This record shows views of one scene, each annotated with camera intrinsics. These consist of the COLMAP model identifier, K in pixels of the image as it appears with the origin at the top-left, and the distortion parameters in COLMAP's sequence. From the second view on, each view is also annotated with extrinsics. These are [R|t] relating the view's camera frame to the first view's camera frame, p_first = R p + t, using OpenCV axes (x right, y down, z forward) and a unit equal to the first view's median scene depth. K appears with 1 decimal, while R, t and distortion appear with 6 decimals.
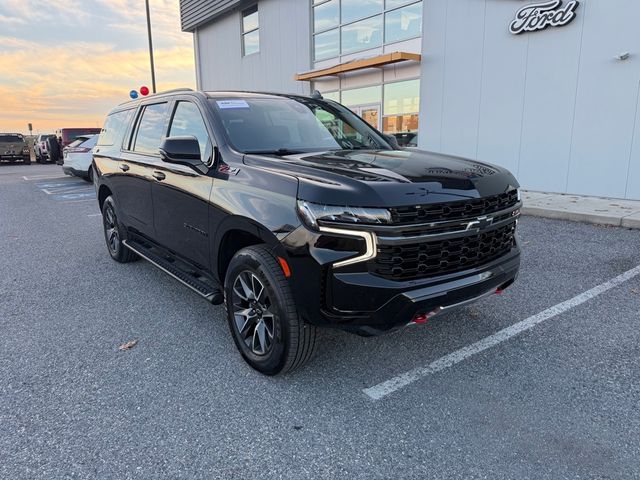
lens RADIAL K [[457.3, 0, 322.6], [0, 457.3, 243.3], [0, 0, 1]] dist [0.010379, -0.021288]
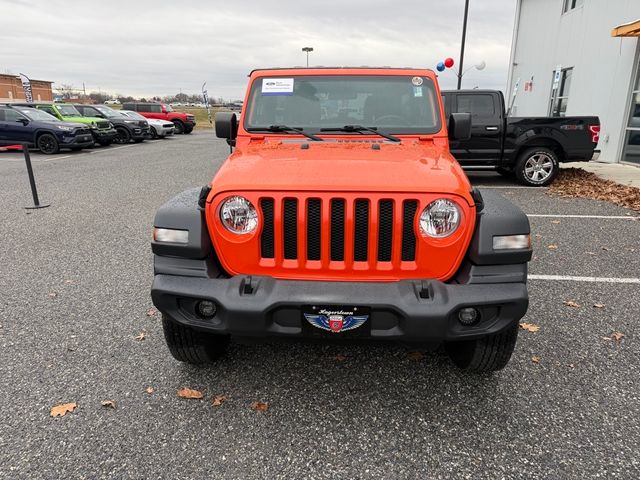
lens RADIAL K [[457.3, 0, 319.0], [0, 457.3, 239.2], [0, 0, 1]] dist [0.010379, -0.021288]
pose [[0.741702, 0.196402, -0.641330, 0.140728], [-0.170024, 0.979992, 0.103480, -0.032277], [0.648822, 0.032290, 0.760255, 0.148942]]
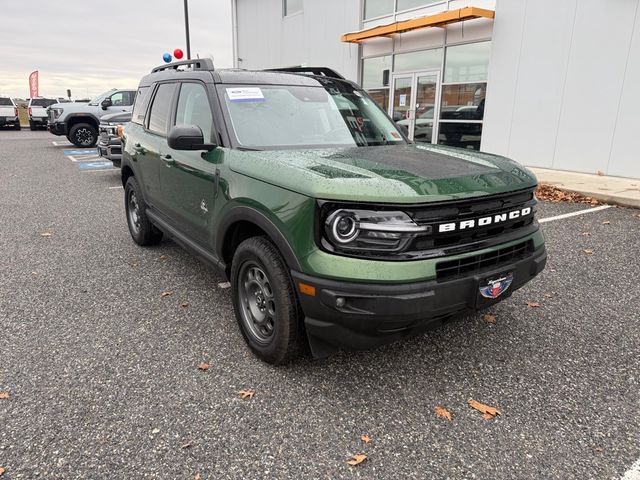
lens RADIAL K [[457.3, 0, 318.3], [0, 457.3, 239.8], [0, 0, 1]] dist [0.010379, -0.021288]
pose [[0.996617, 0.044857, -0.068863, -0.030261], [-0.041612, 0.997987, 0.047857, -0.013192], [0.070871, -0.044829, 0.996478, 0.096986]]
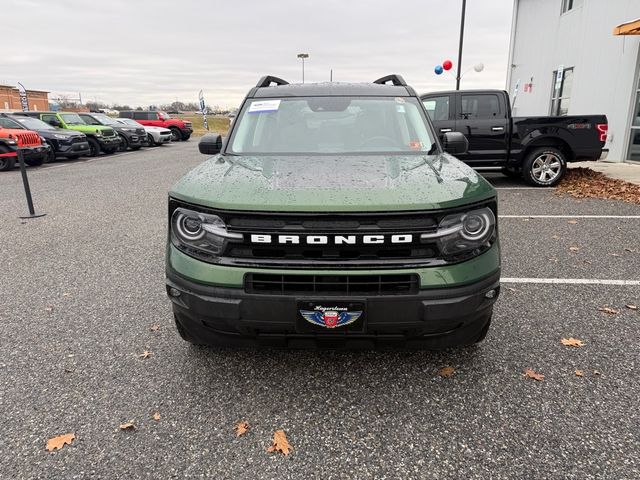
lens RADIAL K [[457.3, 0, 318.5], [0, 457.3, 234.3], [0, 0, 1]] dist [0.010379, -0.021288]
pose [[0.747683, 0.169449, -0.642073, 0.121836], [-0.153863, 0.984789, 0.080725, -0.029120], [0.645985, 0.038435, 0.762382, 0.156267]]
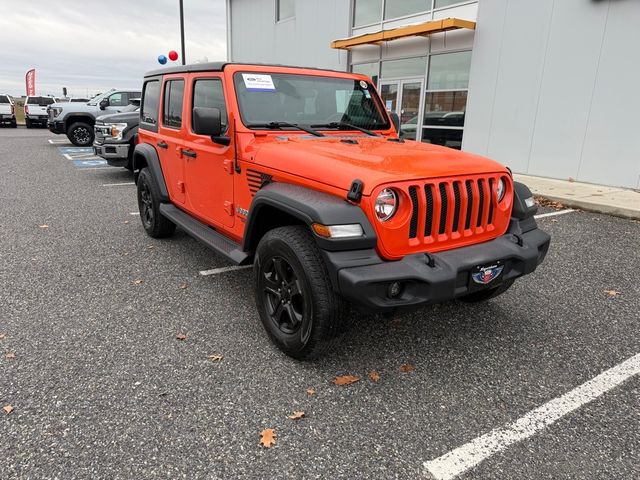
lens RADIAL K [[457.3, 0, 314.7], [0, 457.3, 243.7], [0, 0, 1]] dist [0.010379, -0.021288]
pose [[0.996043, 0.062033, -0.063642, -0.012042], [-0.058849, 0.996977, 0.050733, -0.009542], [0.066597, -0.046787, 0.996682, 0.064810]]
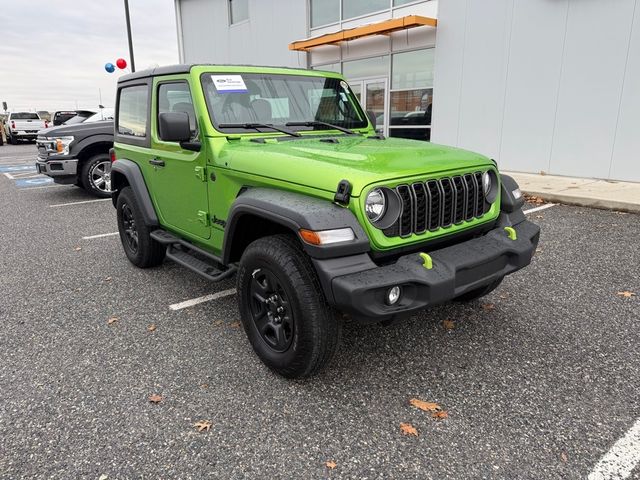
lens RADIAL K [[457.3, 0, 321.1], [0, 457.3, 238.4], [0, 0, 1]] dist [0.010379, -0.021288]
pose [[0.999602, -0.004221, 0.027885, -0.029045], [0.003402, 0.999563, 0.029356, -0.016805], [-0.027996, -0.029250, 0.999180, 0.103659]]
